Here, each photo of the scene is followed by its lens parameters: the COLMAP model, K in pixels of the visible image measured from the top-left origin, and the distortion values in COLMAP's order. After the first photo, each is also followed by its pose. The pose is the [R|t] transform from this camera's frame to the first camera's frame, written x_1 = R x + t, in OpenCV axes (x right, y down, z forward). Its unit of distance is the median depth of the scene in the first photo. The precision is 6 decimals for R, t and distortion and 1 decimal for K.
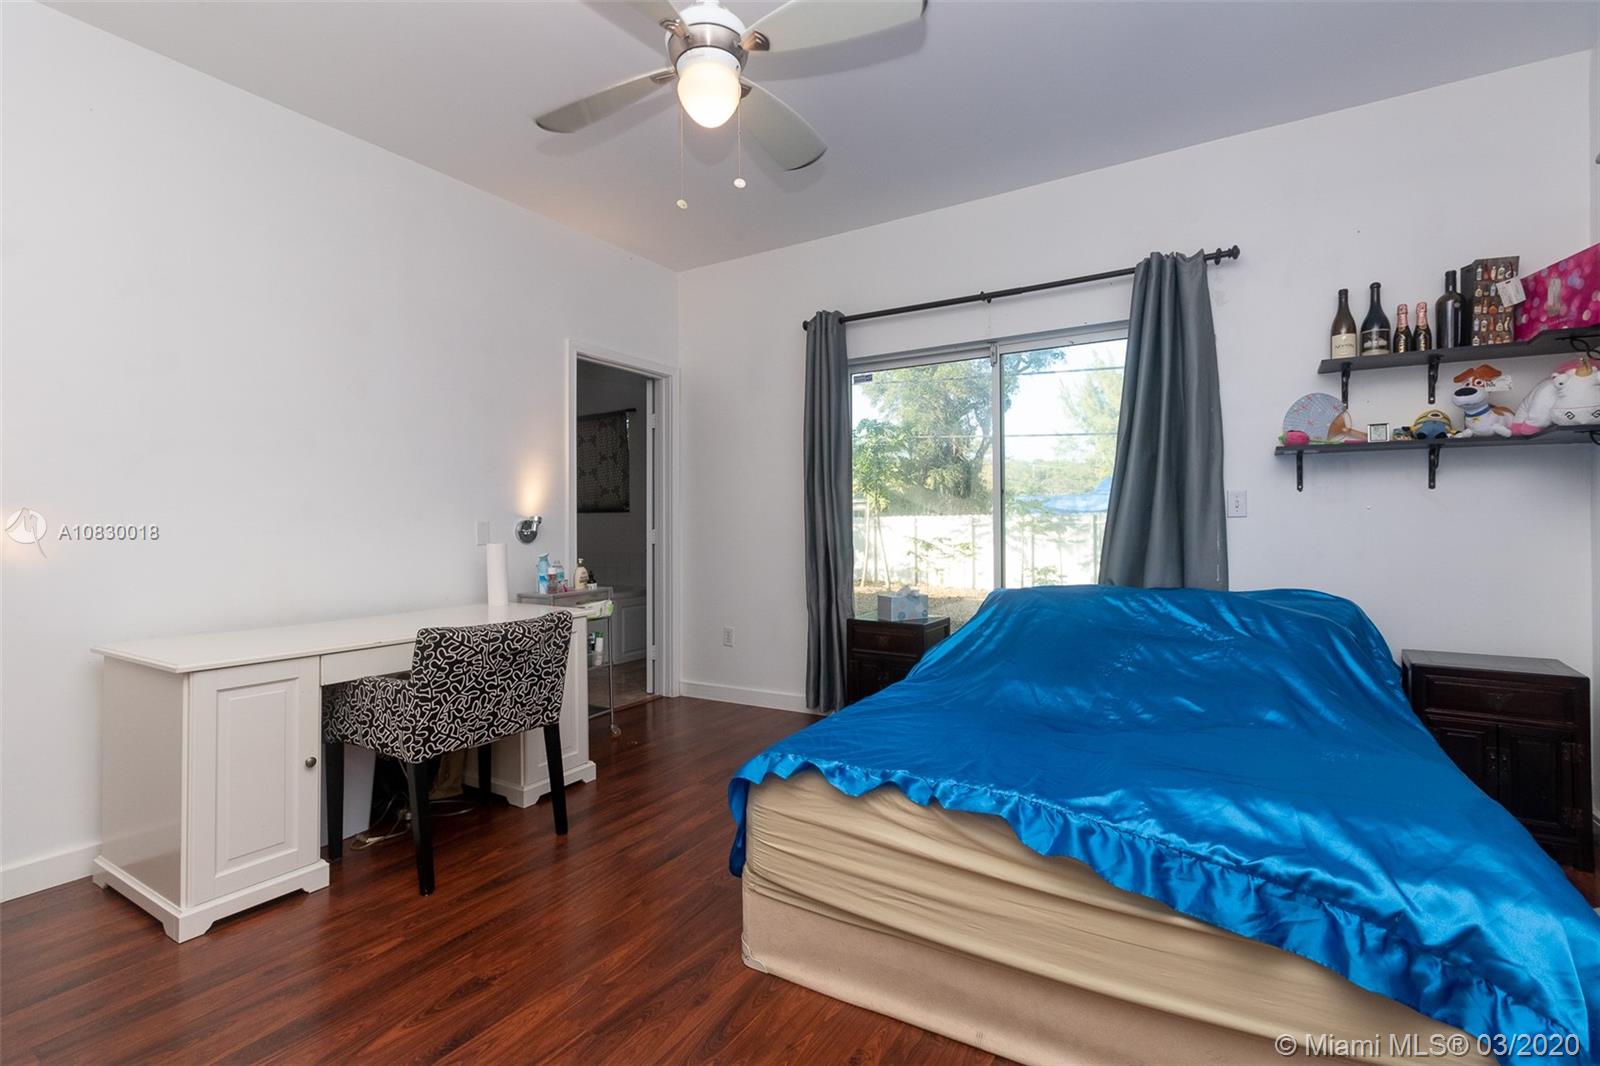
lens RADIAL K [[735.4, 0, 794.3], [0, 735.4, 523.2], [0, 0, 1]] dist [0.003922, 0.000288]
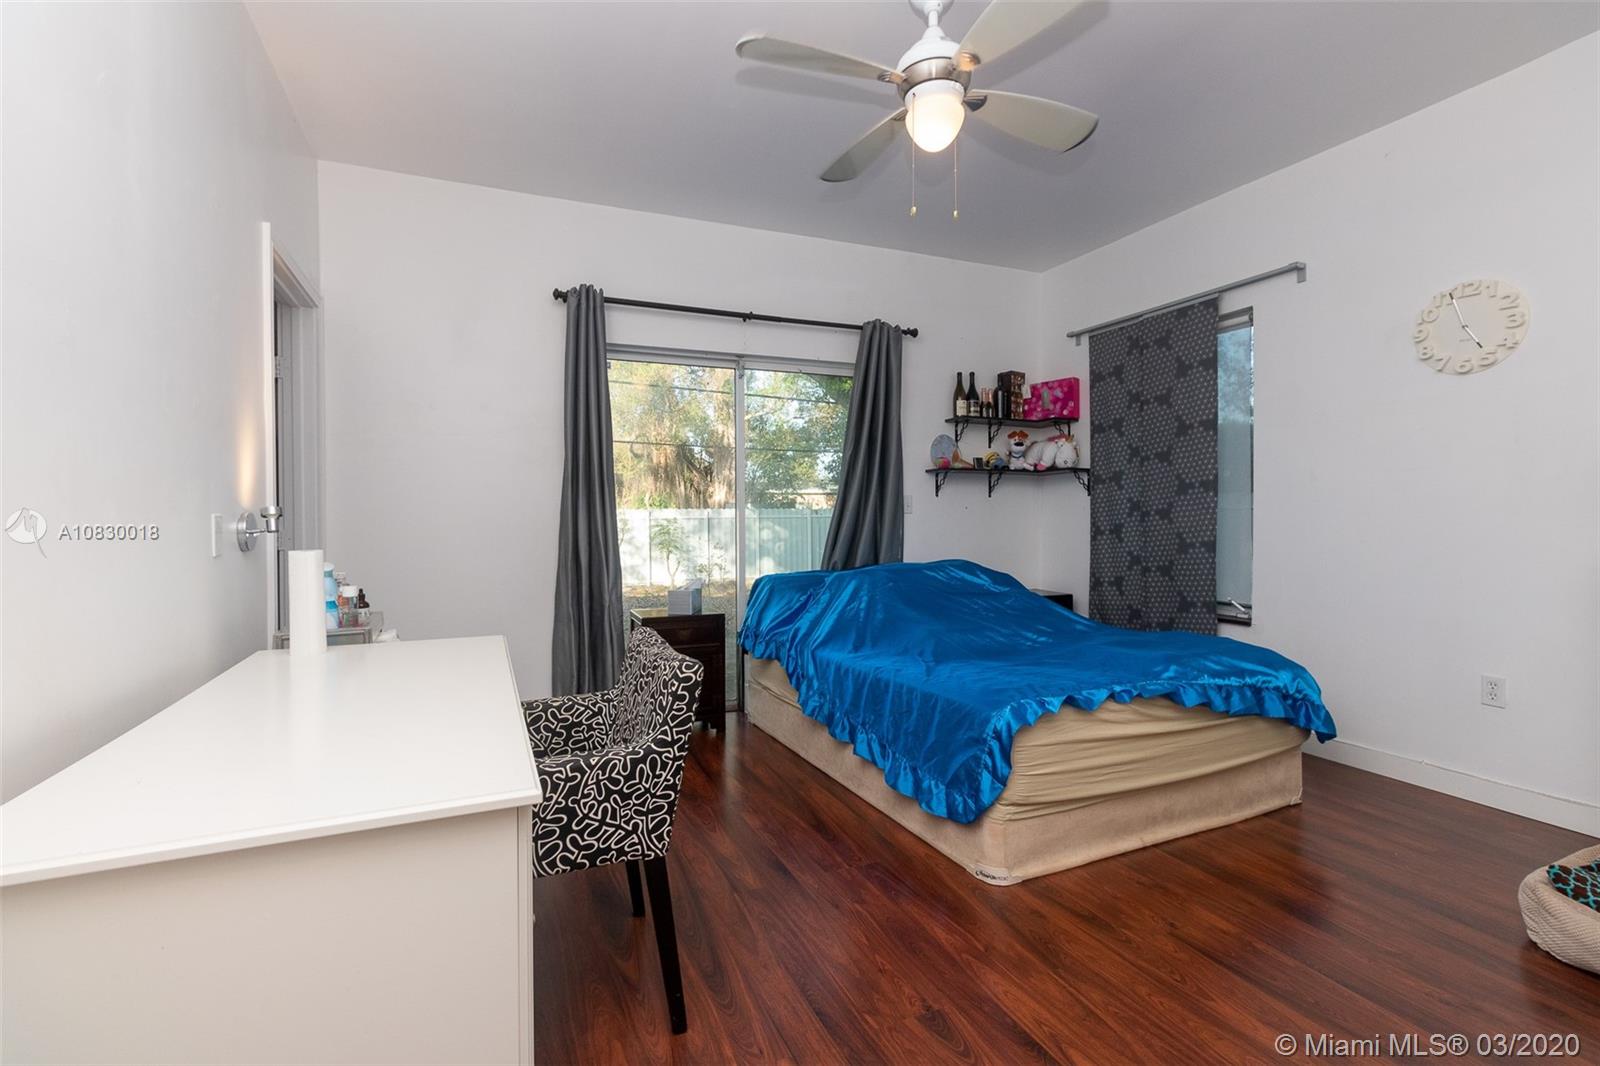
lens RADIAL K [[735.4, 0, 794.3], [0, 735.4, 523.2], [0, 0, 1]] dist [0.003922, 0.000288]
pose [[0.571585, -0.005628, 0.820523, -0.890997], [0.004900, 0.999982, 0.003446, 0.005994], [-0.820528, 0.002051, 0.571603, 0.432396]]
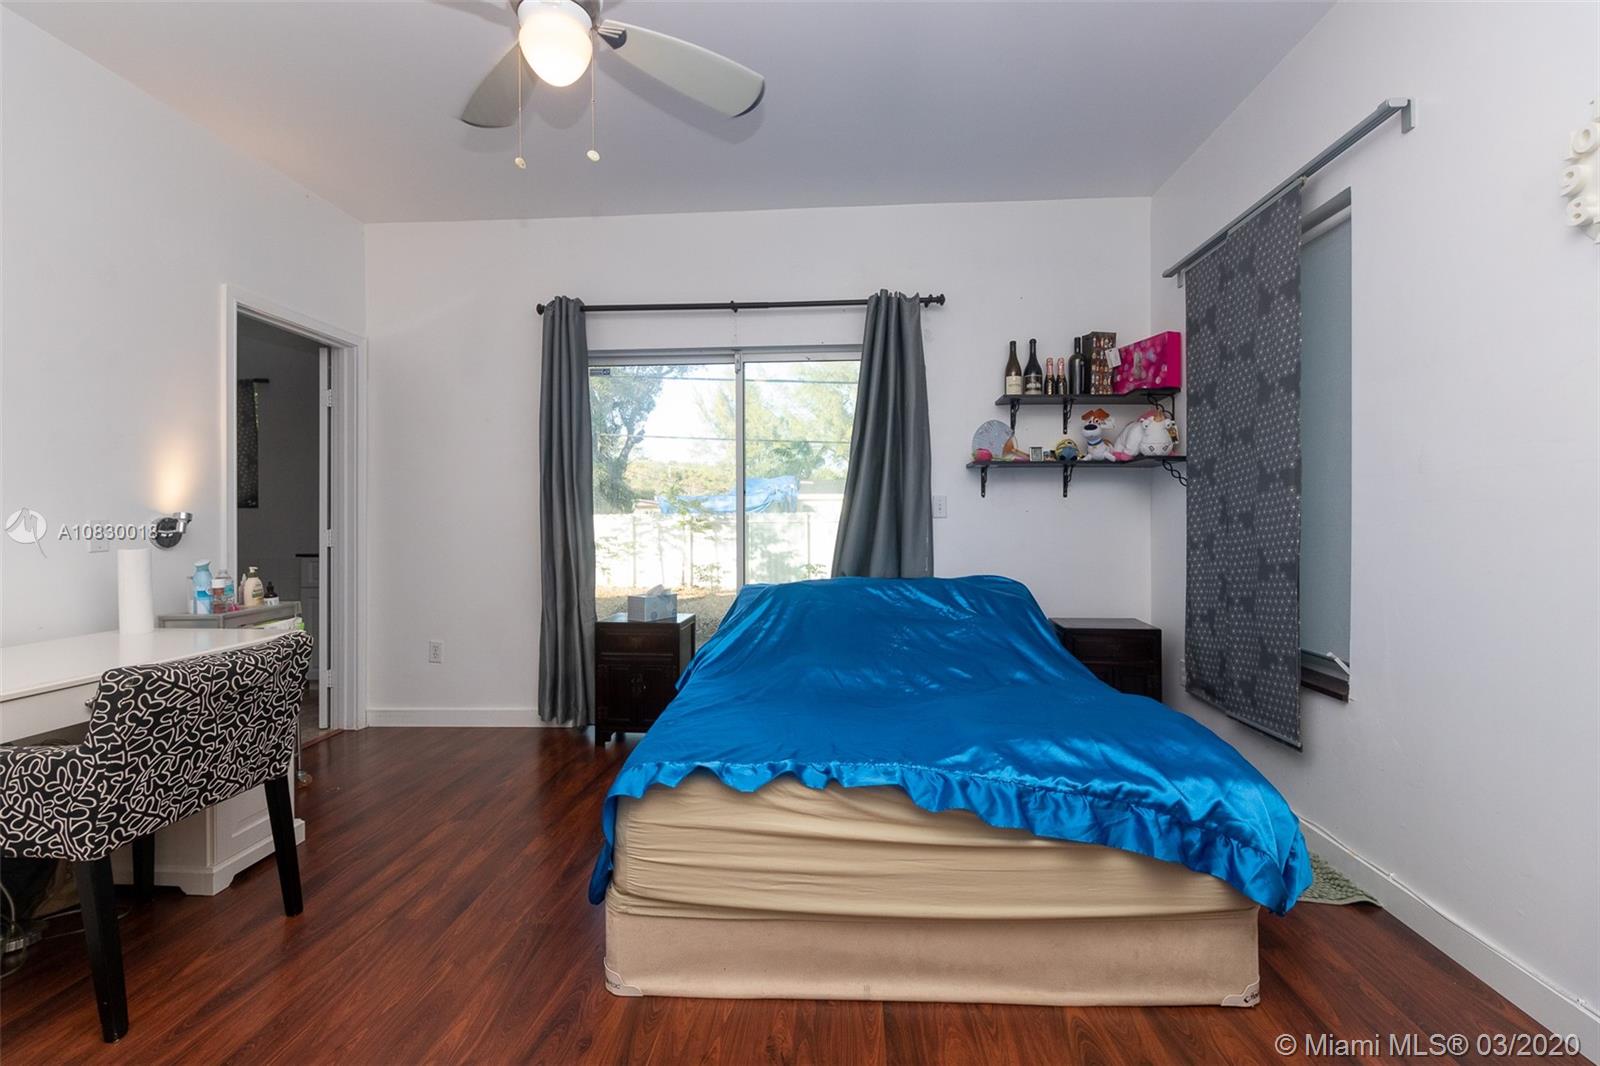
lens RADIAL K [[735.4, 0, 794.3], [0, 735.4, 523.2], [0, 0, 1]] dist [0.003922, 0.000288]
pose [[0.884405, 0.000783, 0.466719, -0.218563], [-0.001605, 0.999998, 0.001363, -0.000778], [-0.466717, -0.001954, 0.884405, 0.048472]]
